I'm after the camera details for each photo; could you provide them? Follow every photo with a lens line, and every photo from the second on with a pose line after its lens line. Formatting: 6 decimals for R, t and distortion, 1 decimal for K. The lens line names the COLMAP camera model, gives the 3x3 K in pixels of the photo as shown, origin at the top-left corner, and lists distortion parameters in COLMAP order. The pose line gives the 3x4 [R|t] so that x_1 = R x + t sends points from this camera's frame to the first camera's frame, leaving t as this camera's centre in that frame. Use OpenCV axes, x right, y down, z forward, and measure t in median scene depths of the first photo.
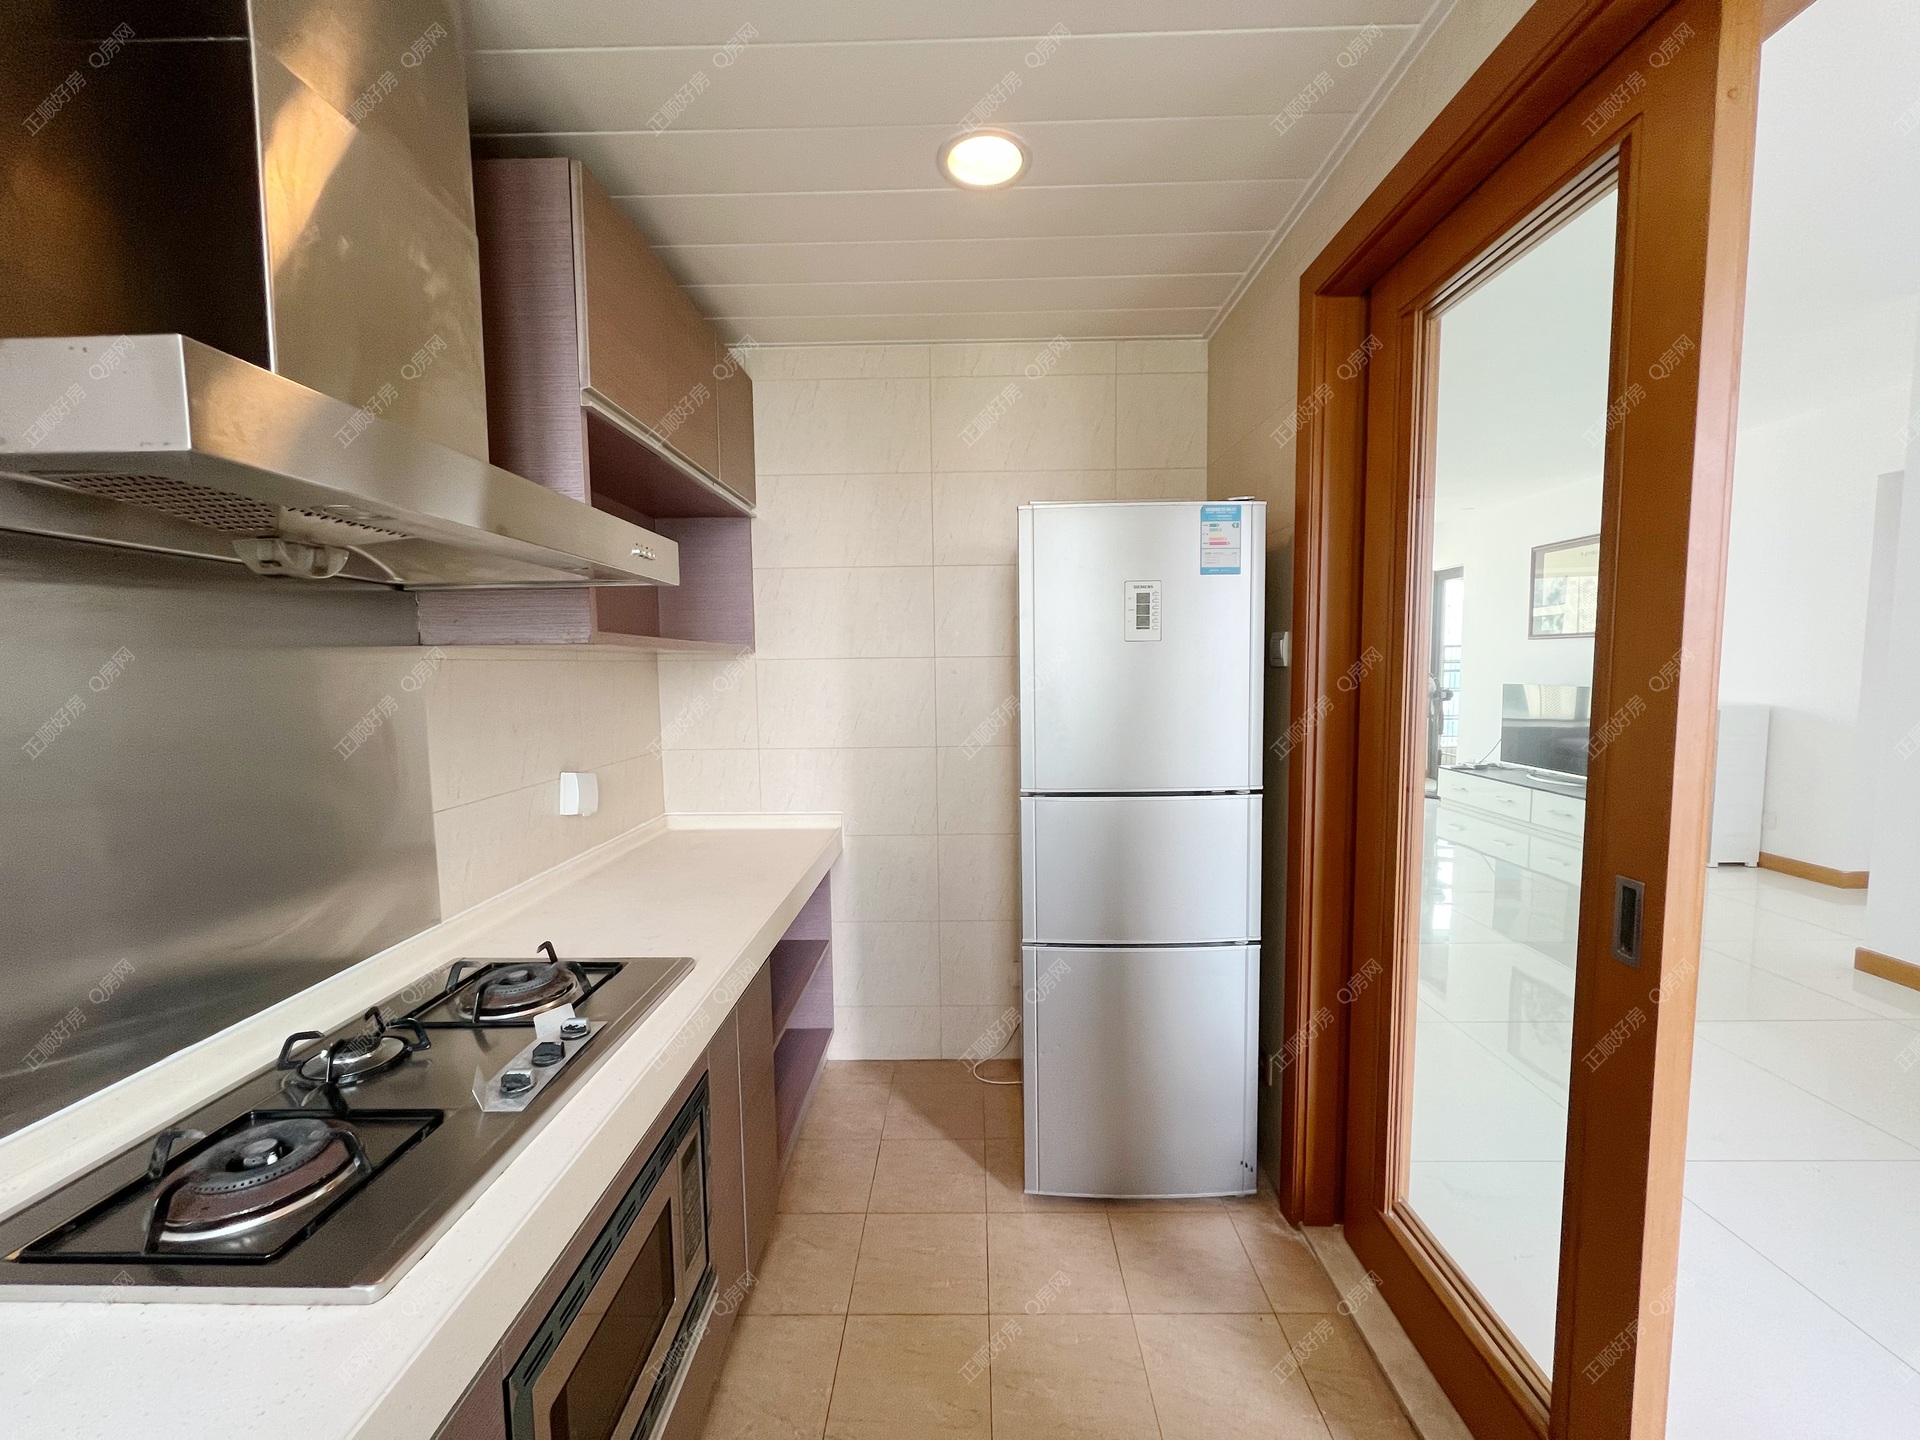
lens RADIAL K [[773.3, 0, 961.2], [0, 773.3, 725.9], [0, 0, 1]] dist [0.000952, 0.000337]
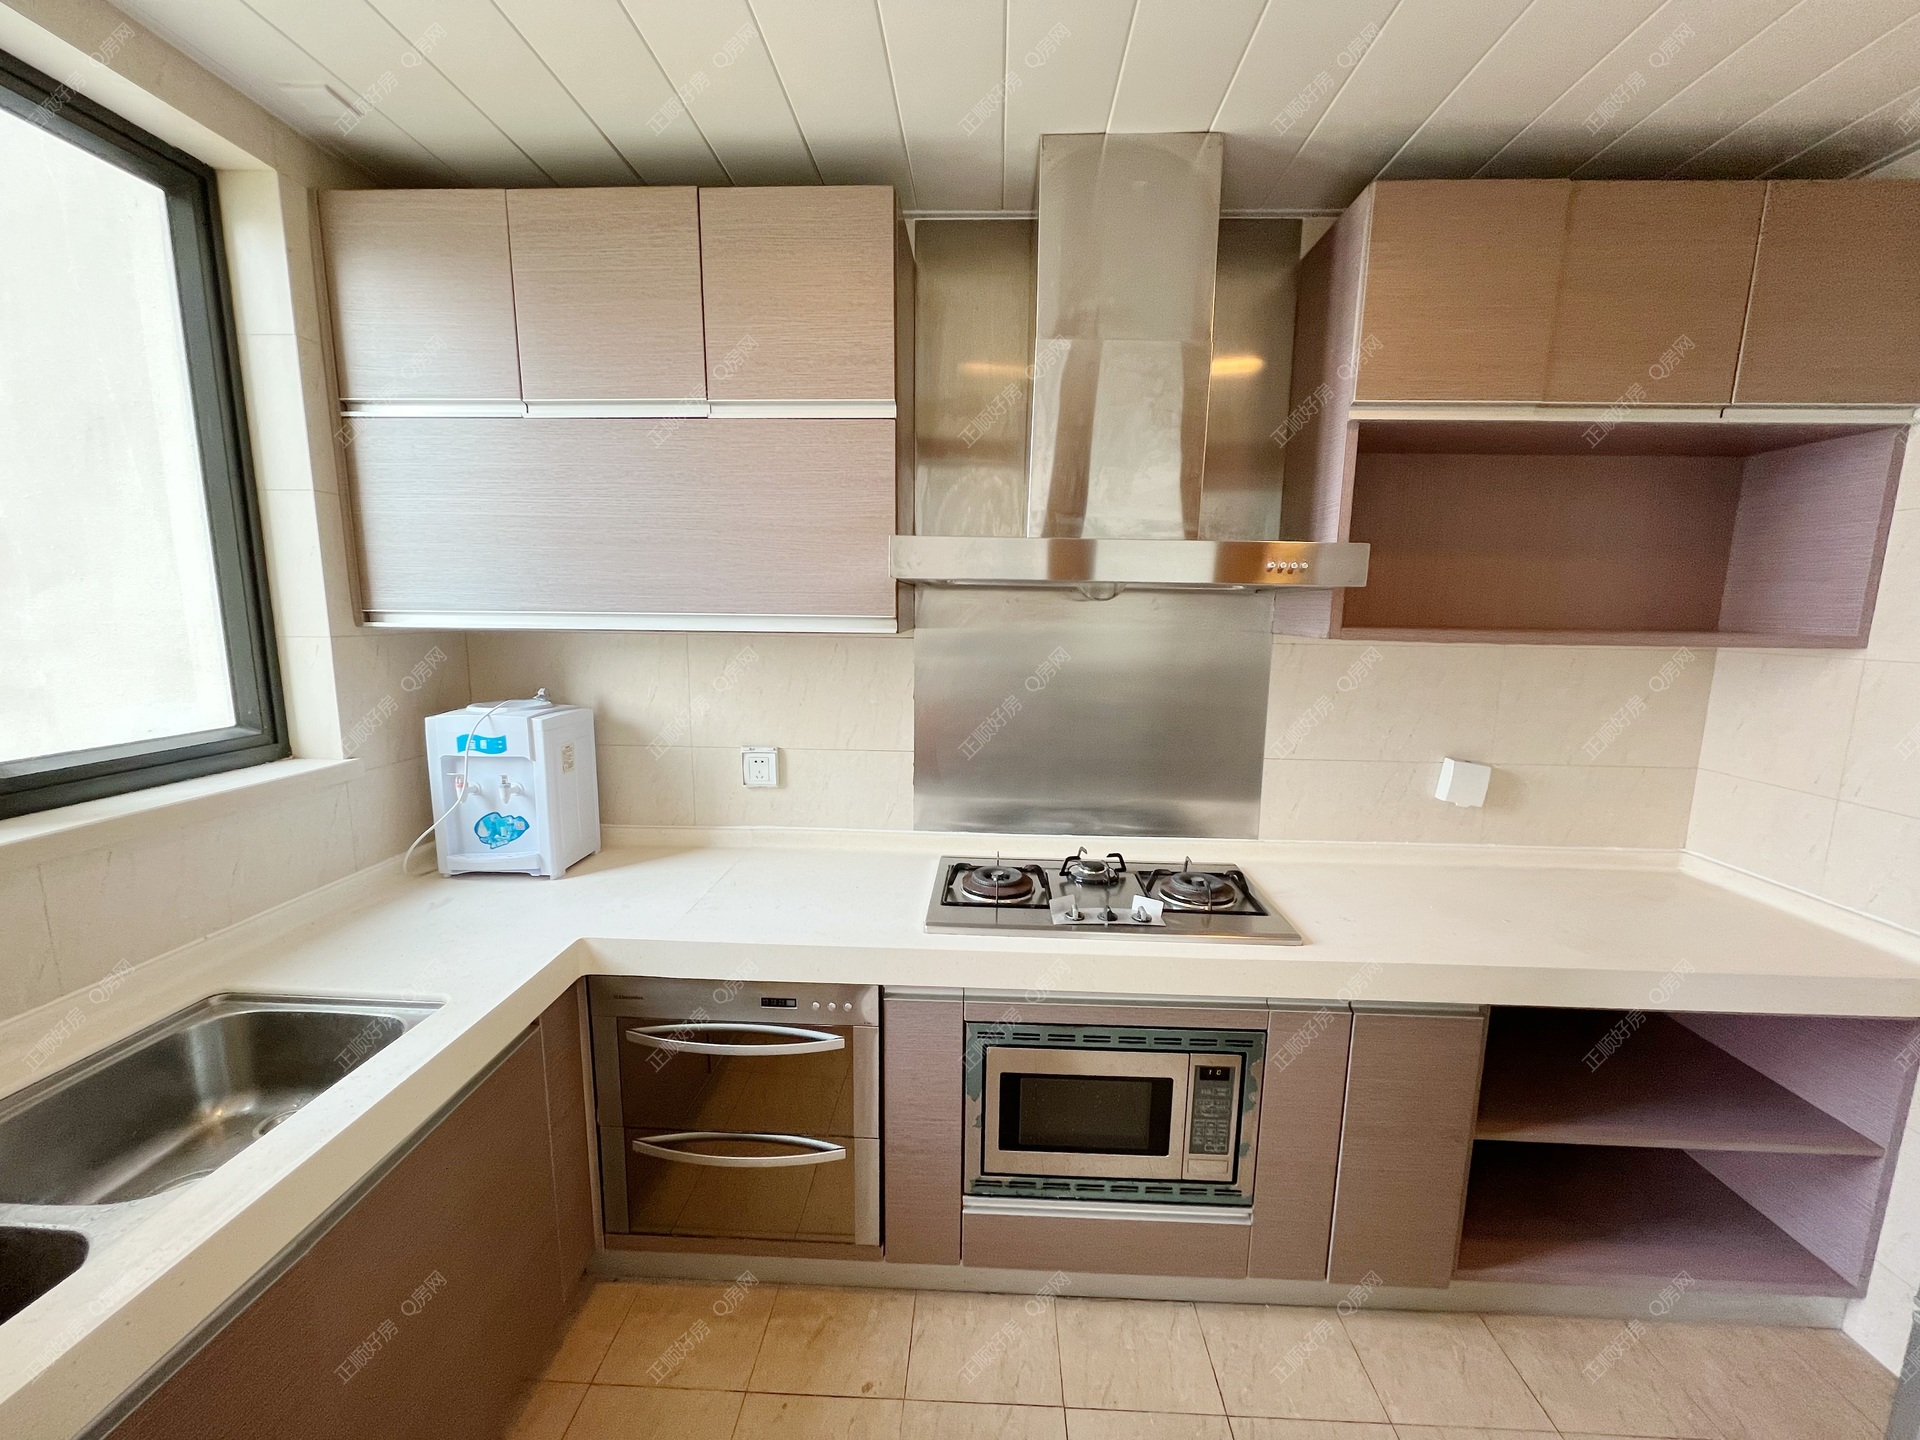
lens RADIAL K [[773.3, 0, 961.2], [0, 773.3, 725.9], [0, 0, 1]] dist [0.000952, 0.000337]
pose [[-0.022808, 0.165431, -0.985958, 0.621832], [-0.095125, 0.981381, 0.166864, -0.113251], [0.995204, 0.097595, -0.006647, 0.470517]]
